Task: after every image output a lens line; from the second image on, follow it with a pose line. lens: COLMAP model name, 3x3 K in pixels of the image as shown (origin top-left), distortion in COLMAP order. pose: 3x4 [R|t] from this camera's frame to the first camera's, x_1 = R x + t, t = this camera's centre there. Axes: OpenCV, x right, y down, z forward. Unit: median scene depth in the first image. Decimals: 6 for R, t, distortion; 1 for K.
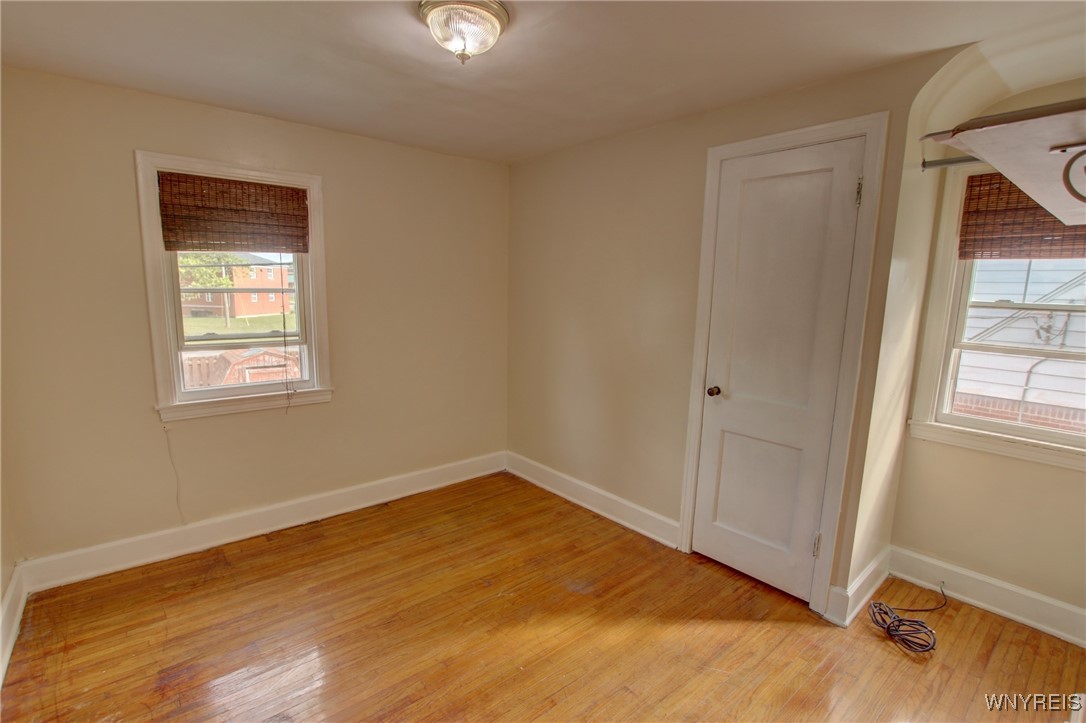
lens RADIAL K [[510.4, 0, 533.6], [0, 510.4, 370.5], [0, 0, 1]] dist [-0.039912, 0.010949]
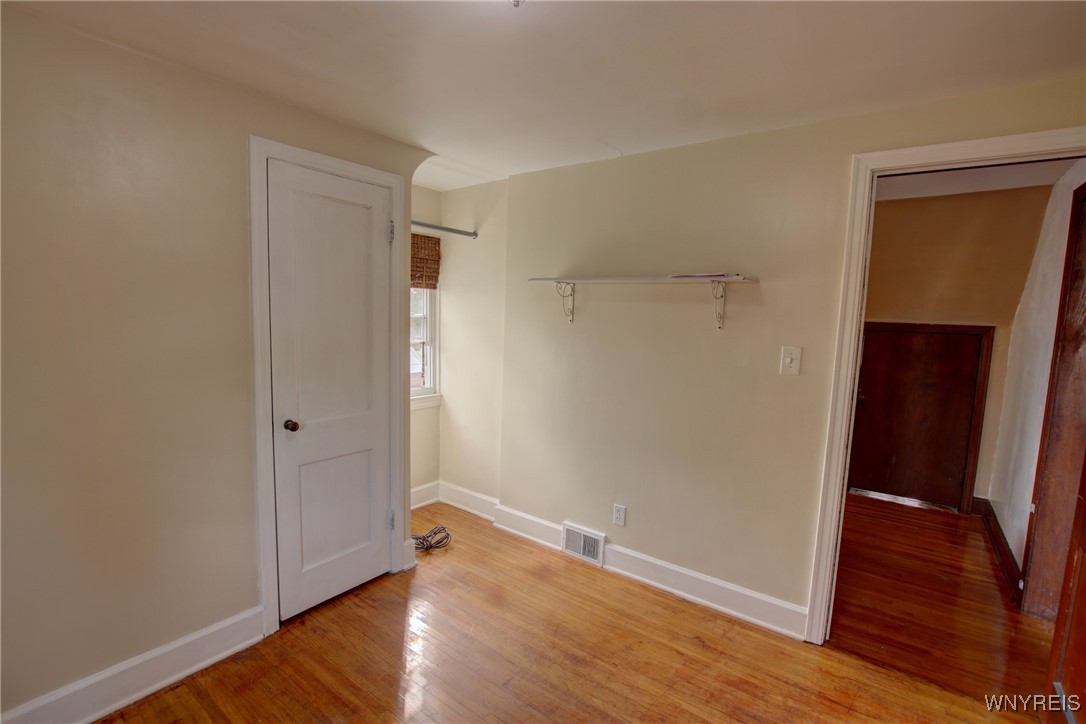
lens RADIAL K [[510.4, 0, 533.6], [0, 510.4, 371.0], [0, 0, 1]] dist [-0.039912, 0.010949]
pose [[-0.230939, -0.136203, 0.963388, -0.575452], [0.133446, 0.976362, 0.170026, -0.145805], [-0.963773, 0.167826, -0.207305, 0.782446]]
